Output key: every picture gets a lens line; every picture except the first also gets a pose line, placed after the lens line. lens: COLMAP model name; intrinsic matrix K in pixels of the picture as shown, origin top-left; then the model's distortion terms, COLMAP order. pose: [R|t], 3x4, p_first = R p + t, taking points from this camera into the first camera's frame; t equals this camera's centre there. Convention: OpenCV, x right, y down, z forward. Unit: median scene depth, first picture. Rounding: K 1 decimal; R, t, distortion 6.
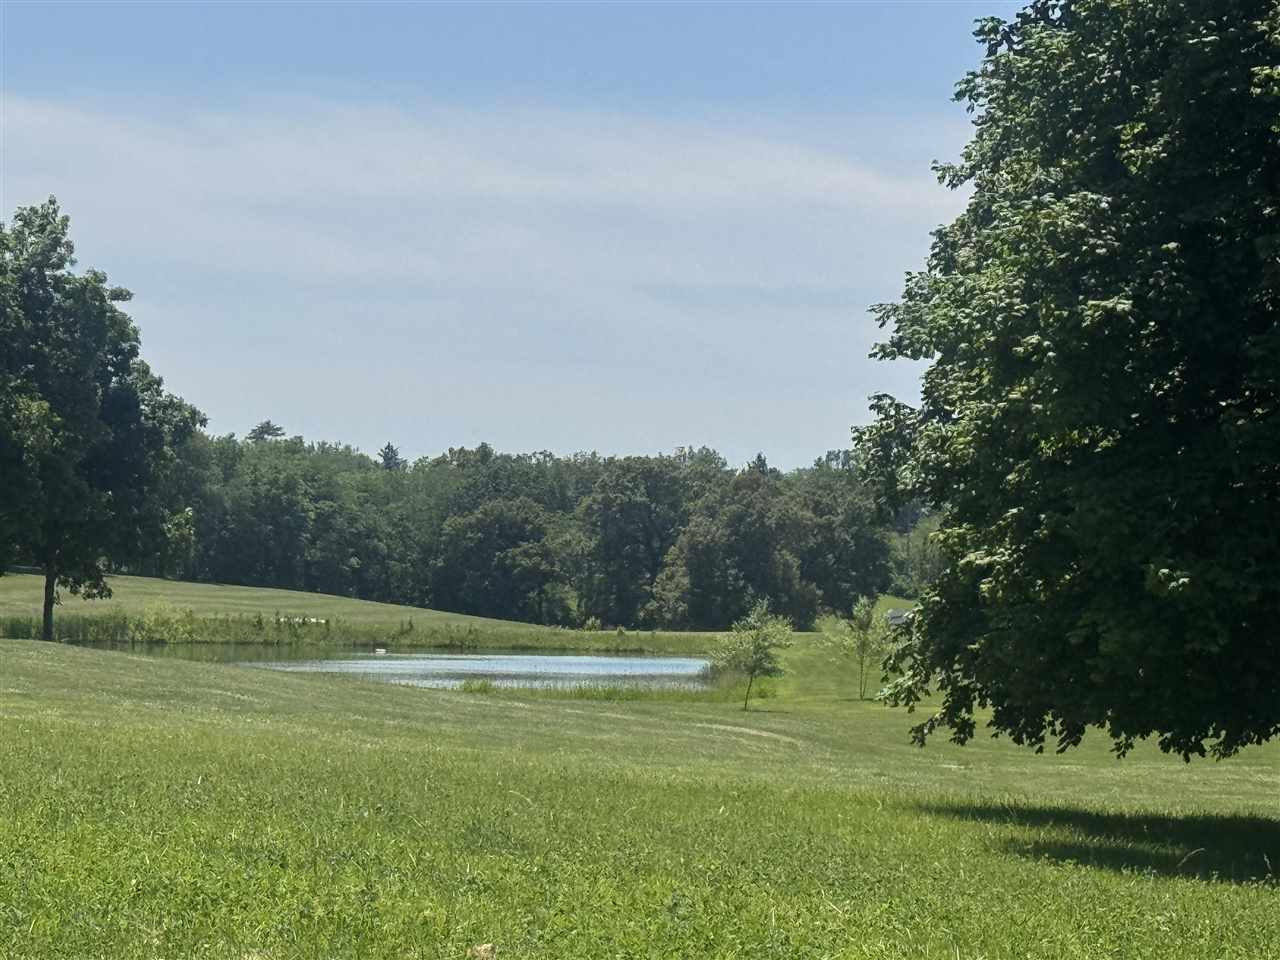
lens RADIAL K [[4166.7, 0, 626.0], [0, 4166.7, 444.6], [0, 0, 1]] dist [0.170589, 0.000000]
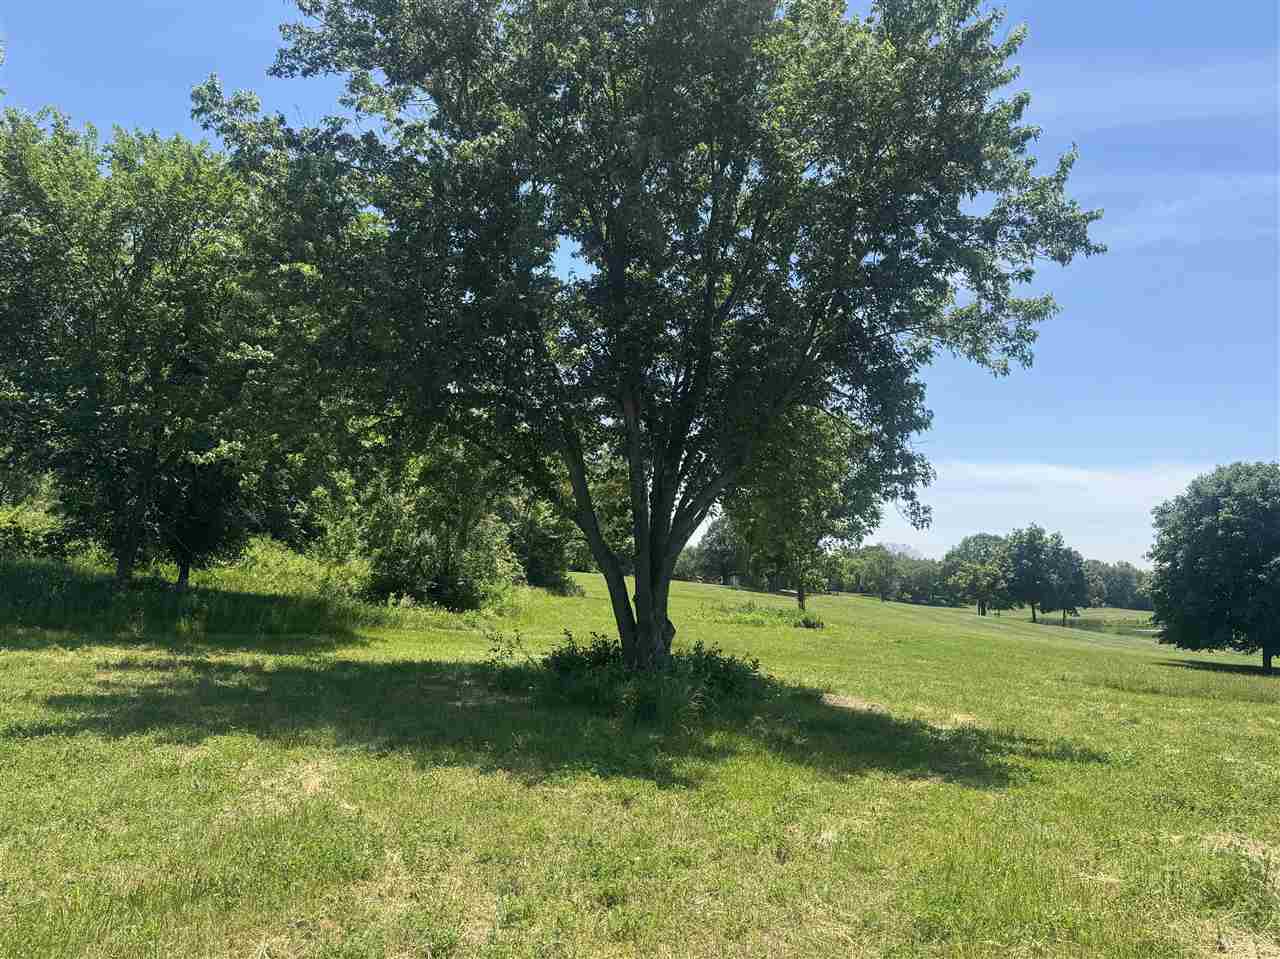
lens RADIAL K [[1080.7, 0, 631.7], [0, 1080.7, 489.8], [0, 0, 1]] dist [0.098161, -0.004851]
pose [[0.857509, -0.041047, -0.512829, 0.083684], [0.005040, 0.997435, -0.071407, -0.018856], [0.514444, 0.058647, 0.855516, -0.303545]]
